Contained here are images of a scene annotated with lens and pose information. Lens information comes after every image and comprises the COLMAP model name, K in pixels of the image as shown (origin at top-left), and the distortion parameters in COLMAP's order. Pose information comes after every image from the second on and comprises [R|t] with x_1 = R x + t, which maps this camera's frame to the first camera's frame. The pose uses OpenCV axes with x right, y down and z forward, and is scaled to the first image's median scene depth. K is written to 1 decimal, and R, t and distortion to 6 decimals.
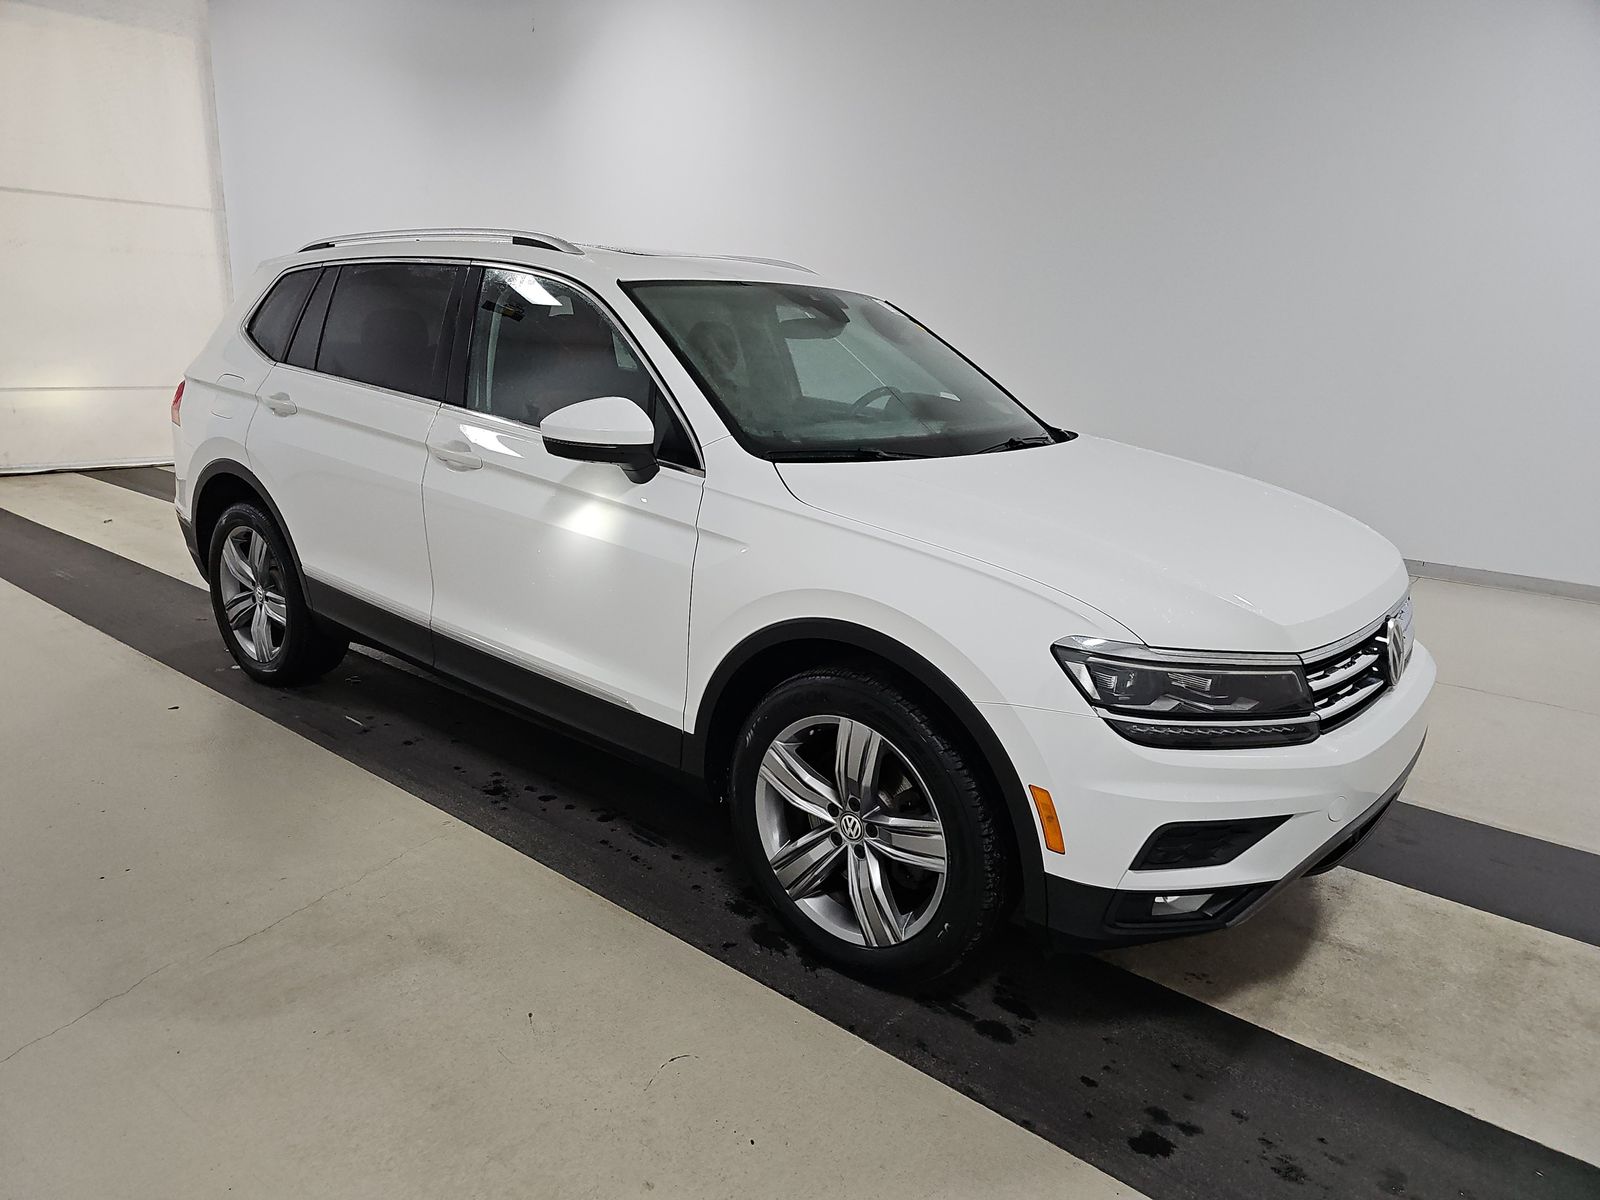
lens RADIAL K [[1034.0, 0, 786.8], [0, 1034.0, 596.3], [0, 0, 1]] dist [0.027016, -0.031057]
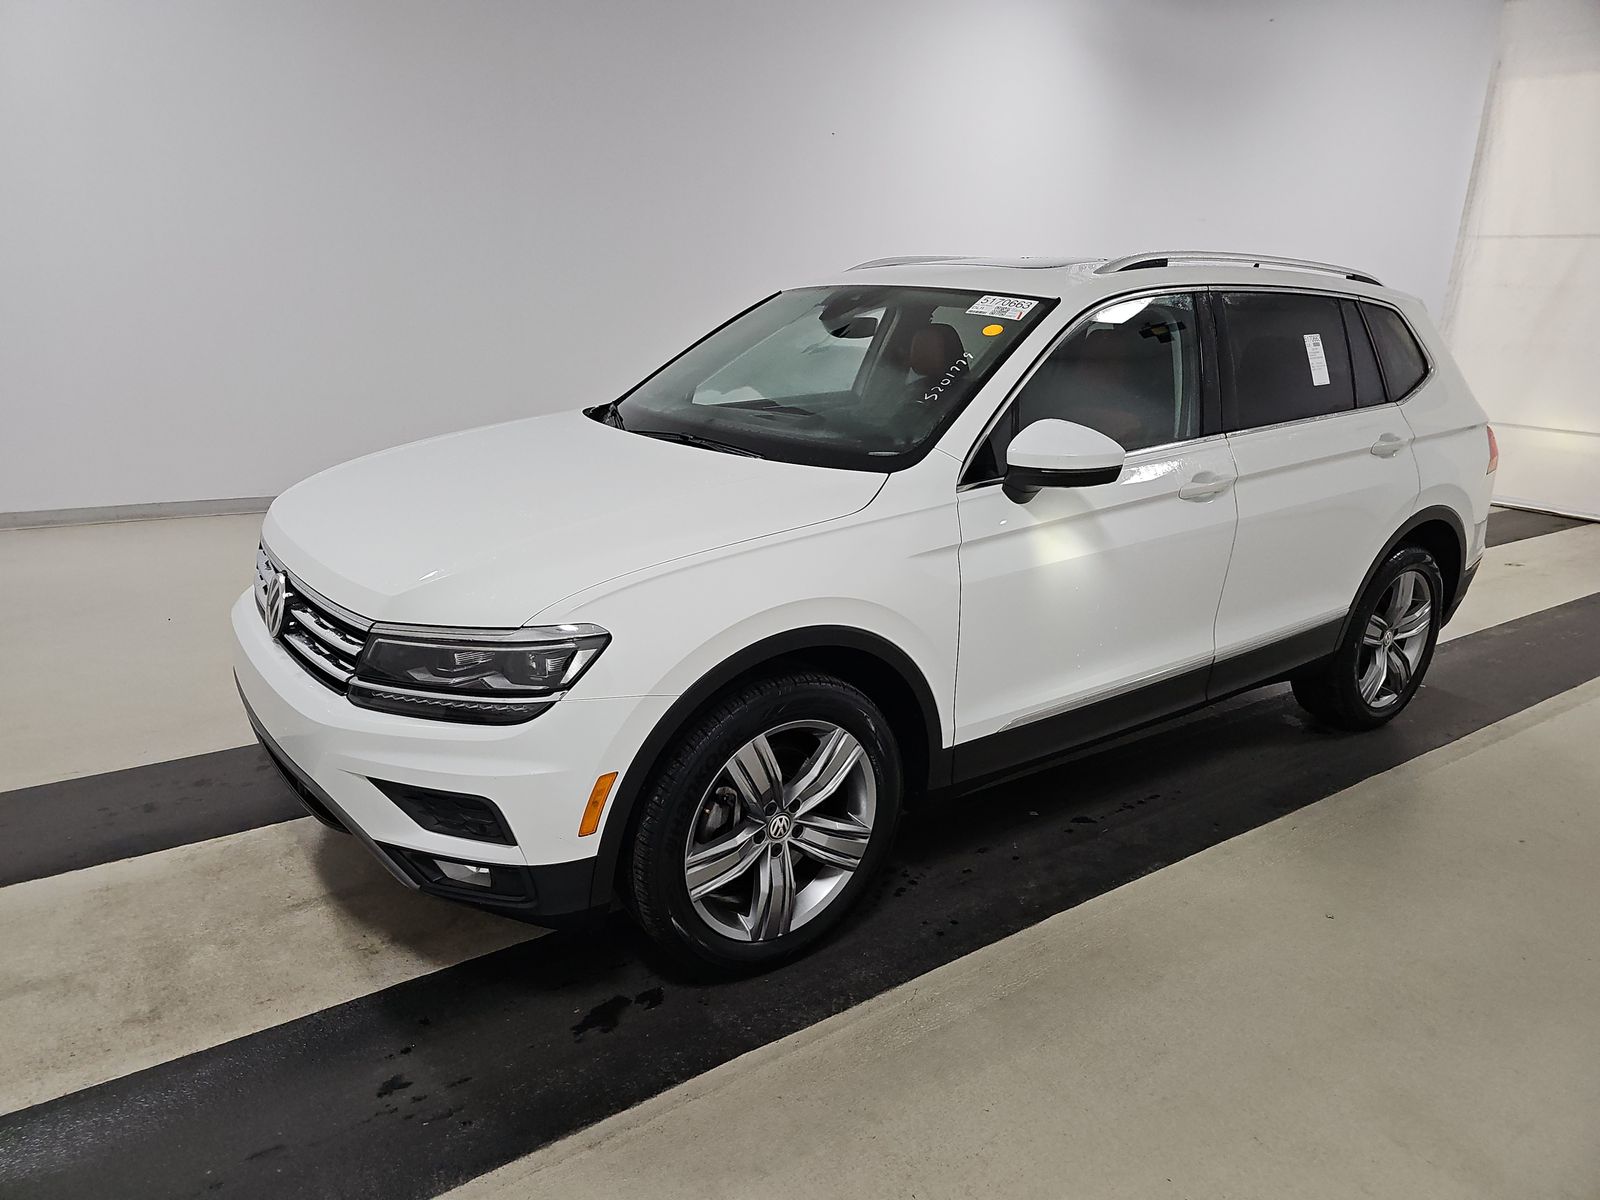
lens RADIAL K [[1034.0, 0, 786.8], [0, 1034.0, 596.3], [0, 0, 1]] dist [0.027016, -0.031057]
pose [[-0.231175, 0.219174, -0.947903, 1.431088], [-0.284759, 0.916386, 0.281334, -0.388193], [0.930306, 0.334962, -0.149434, 1.610560]]
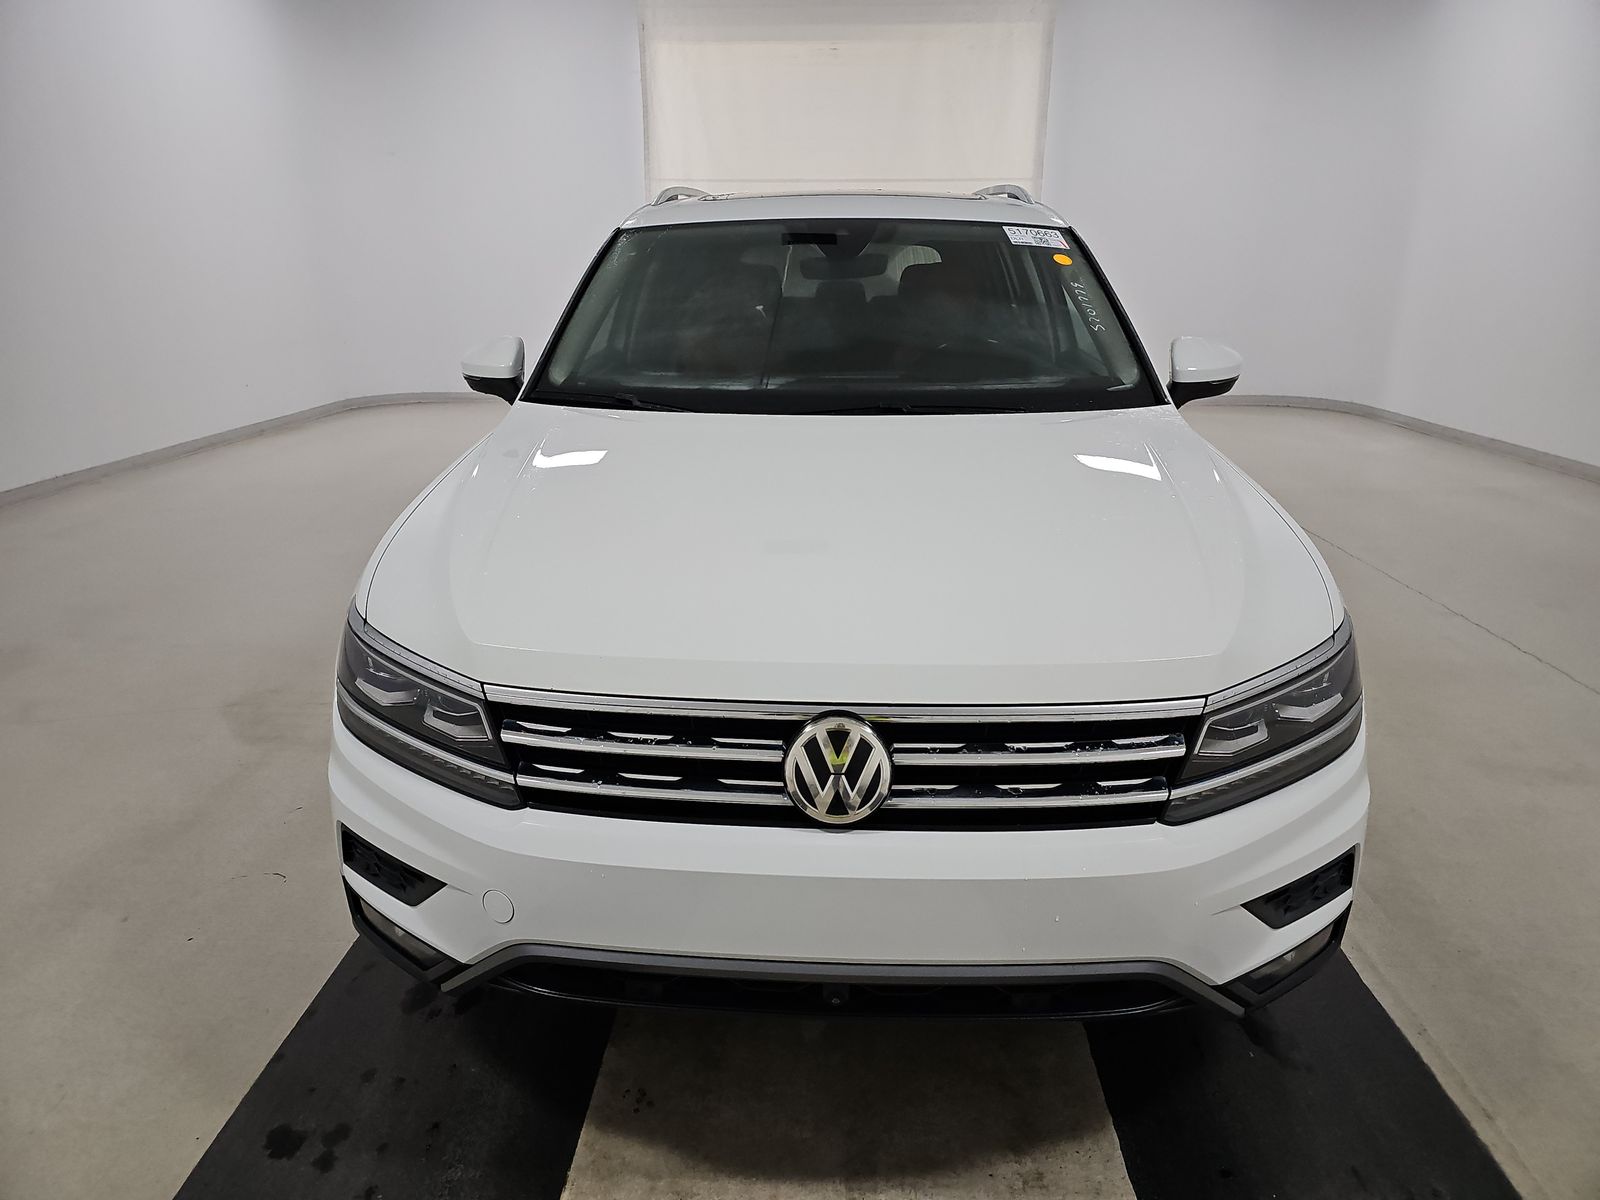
lens RADIAL K [[1040.3, 0, 800.0], [0, 1040.3, 600.0], [0, 0, 1]] dist [0.022260, -0.019456]
pose [[0.616926, 0.205898, -0.759611, 1.000208], [-0.179354, 0.976556, 0.119038, -0.112244], [0.766312, 0.062802, 0.639392, 0.581516]]
